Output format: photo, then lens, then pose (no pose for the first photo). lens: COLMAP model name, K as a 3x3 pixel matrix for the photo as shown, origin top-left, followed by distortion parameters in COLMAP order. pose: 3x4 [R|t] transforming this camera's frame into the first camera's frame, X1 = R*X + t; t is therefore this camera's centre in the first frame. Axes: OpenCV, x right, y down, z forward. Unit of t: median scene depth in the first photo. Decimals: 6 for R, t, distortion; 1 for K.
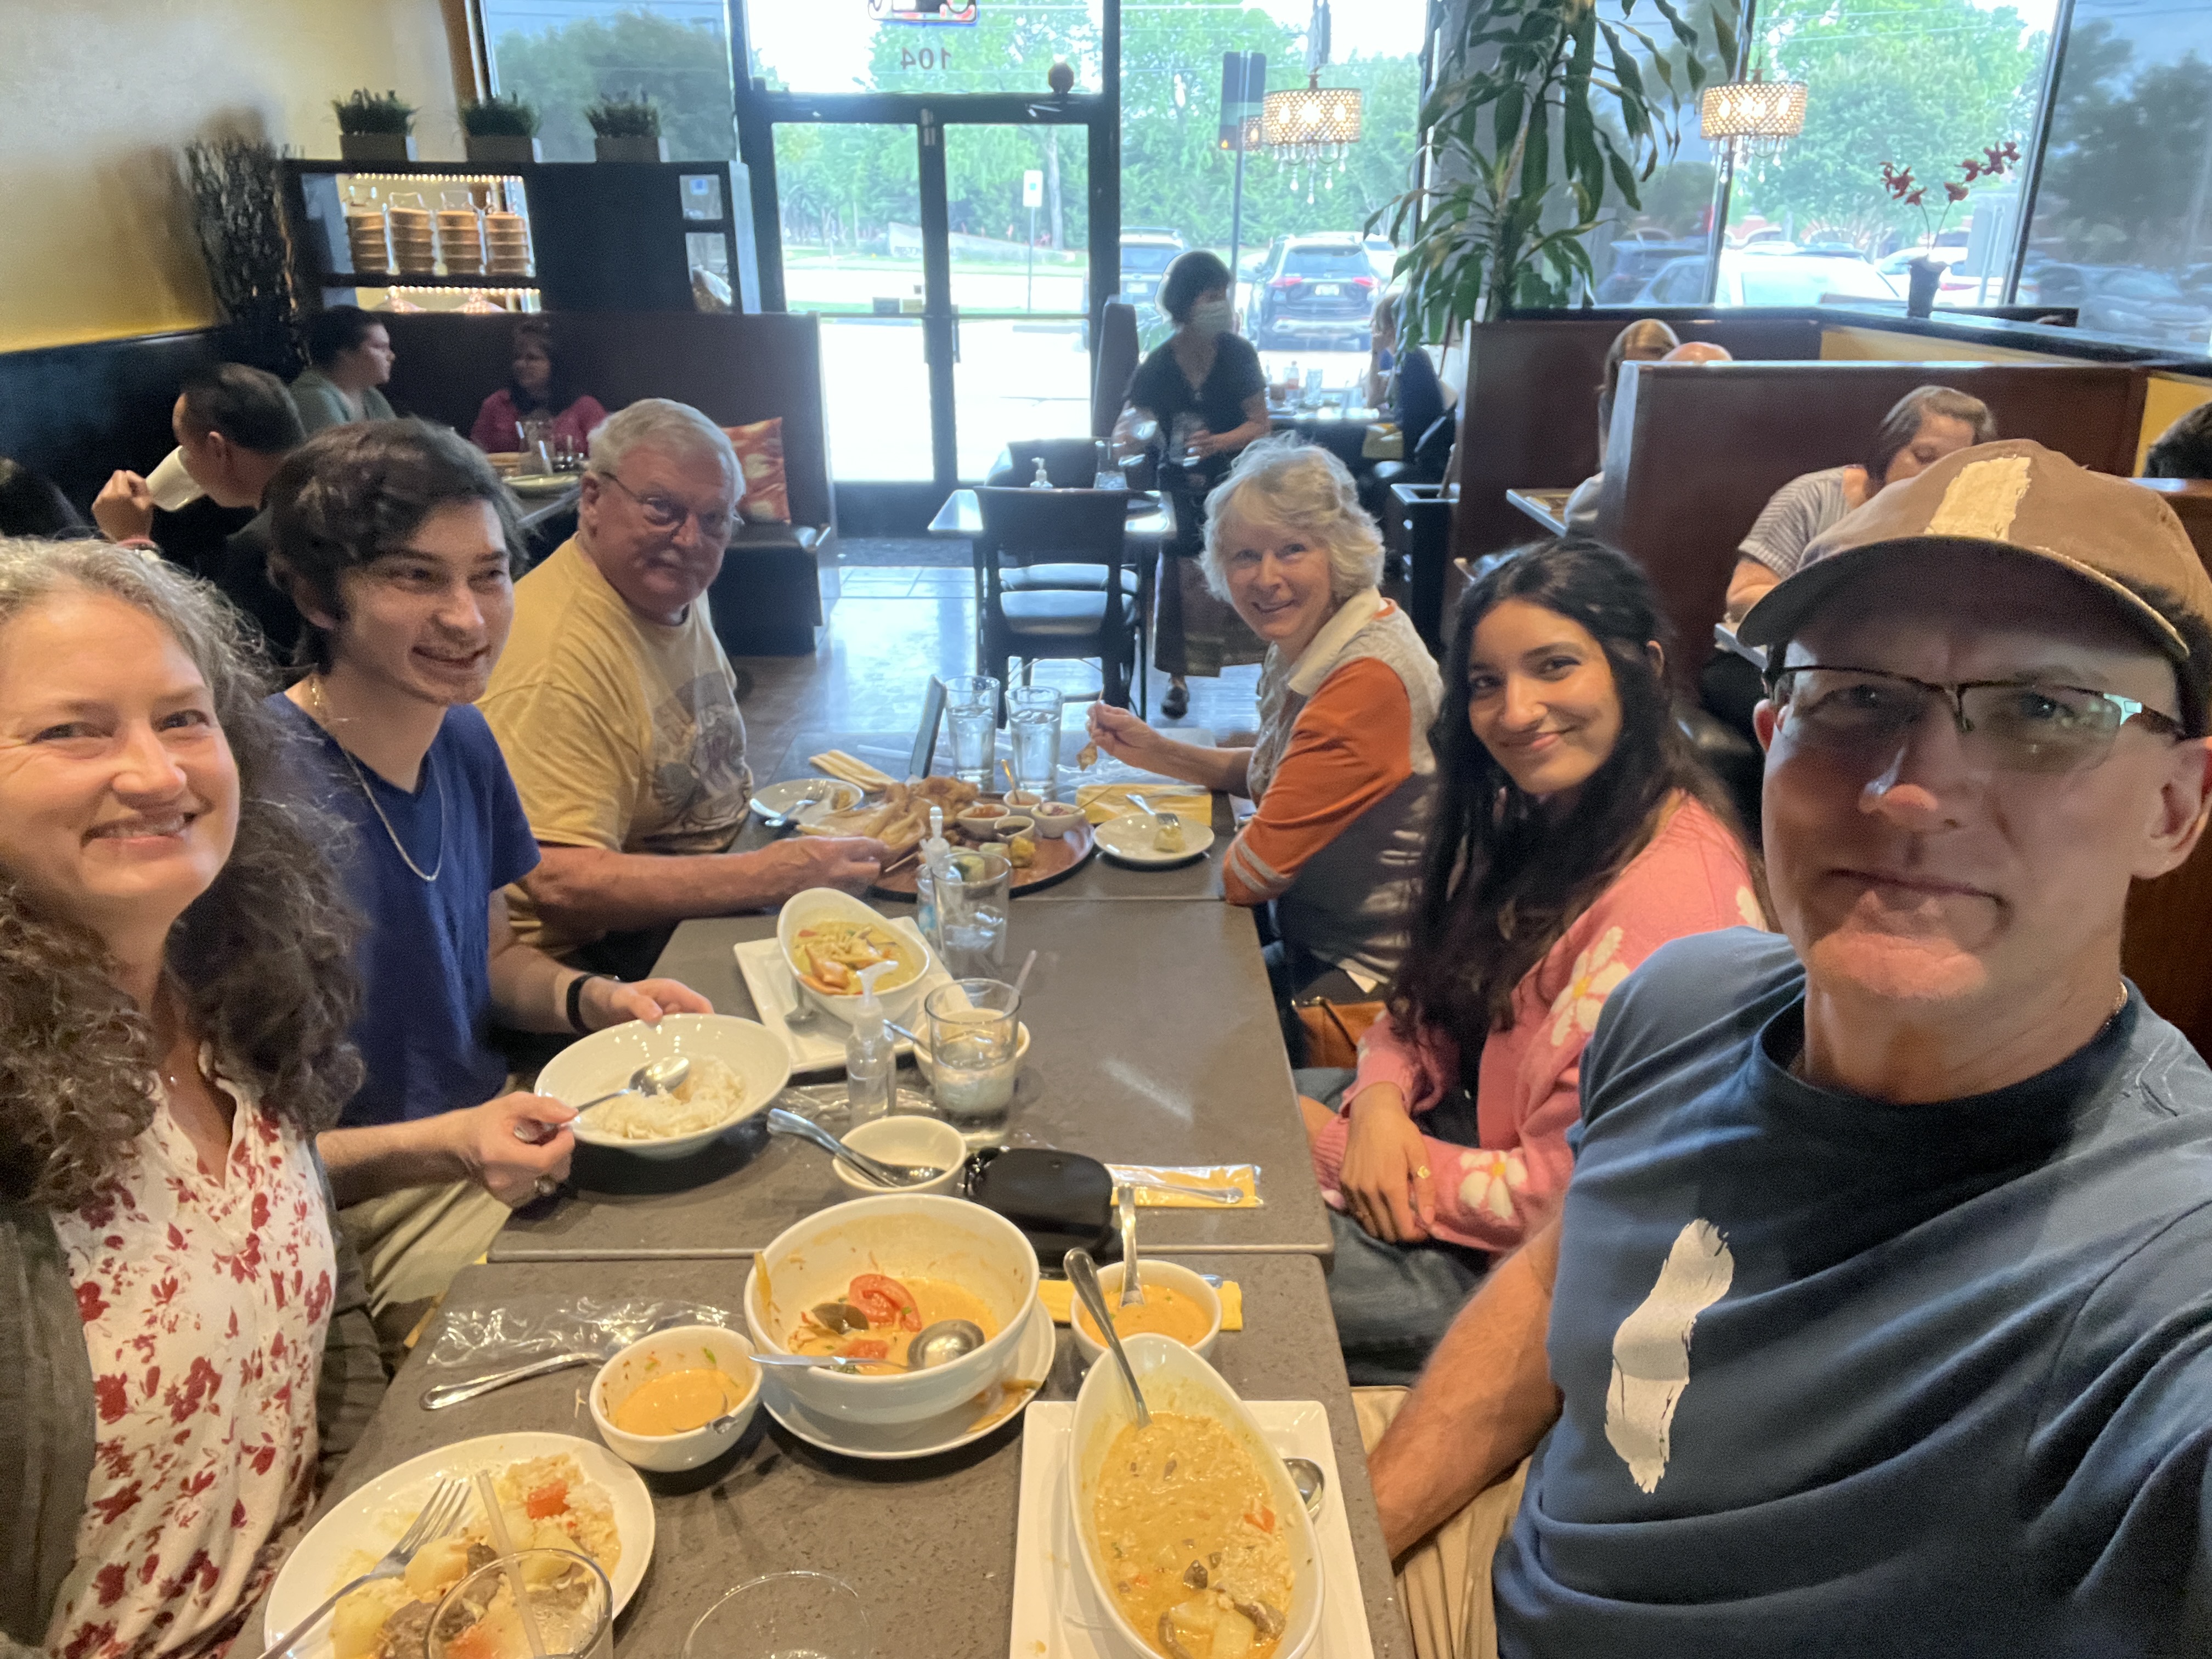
lens RADIAL K [[1507.8, 0, 1106.0], [0, 1507.8, 829.5], [0, 0, 1]] dist [0.009122, -0.000658]
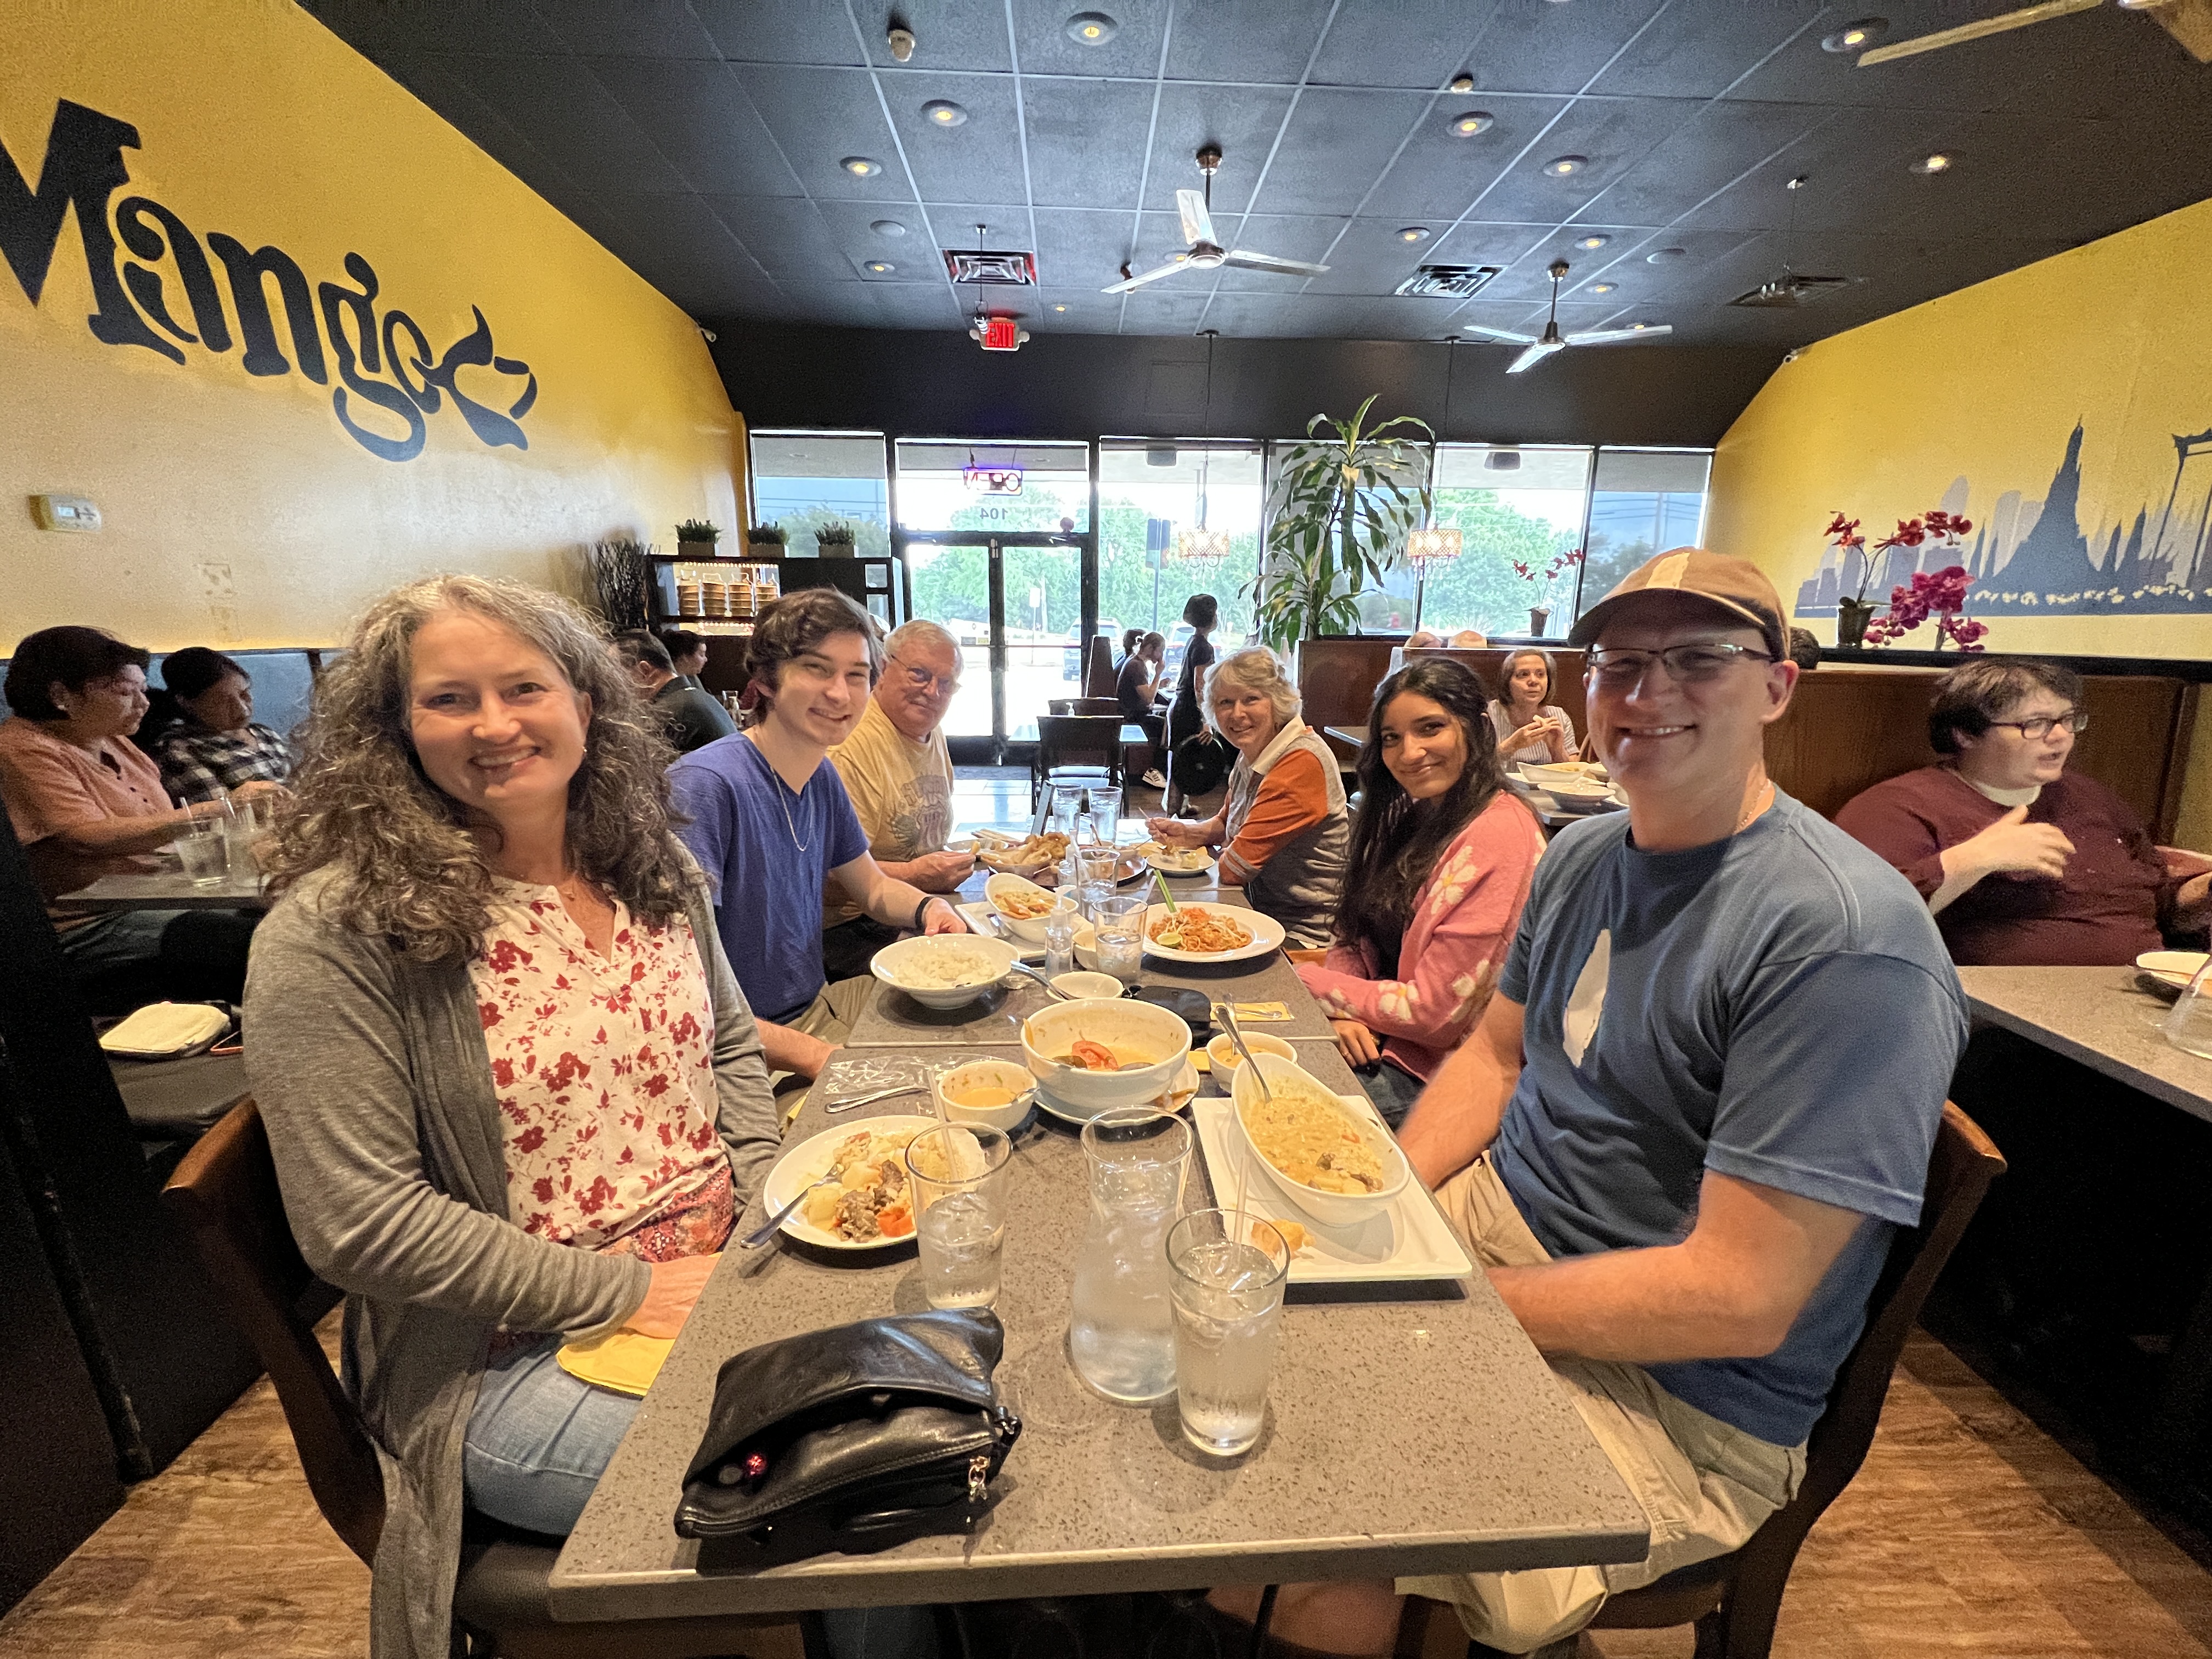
lens RADIAL K [[867.8, 0, 1102.5], [0, 867.8, 828.8], [0, 0, 1]] dist [-0.000015, 0.000006]
pose [[0.999163, 0.000149, 0.040897, -0.074269], [0.005919, 0.988937, -0.148219, 0.085419], [-0.040467, 0.148337, 0.988109, -0.010847]]
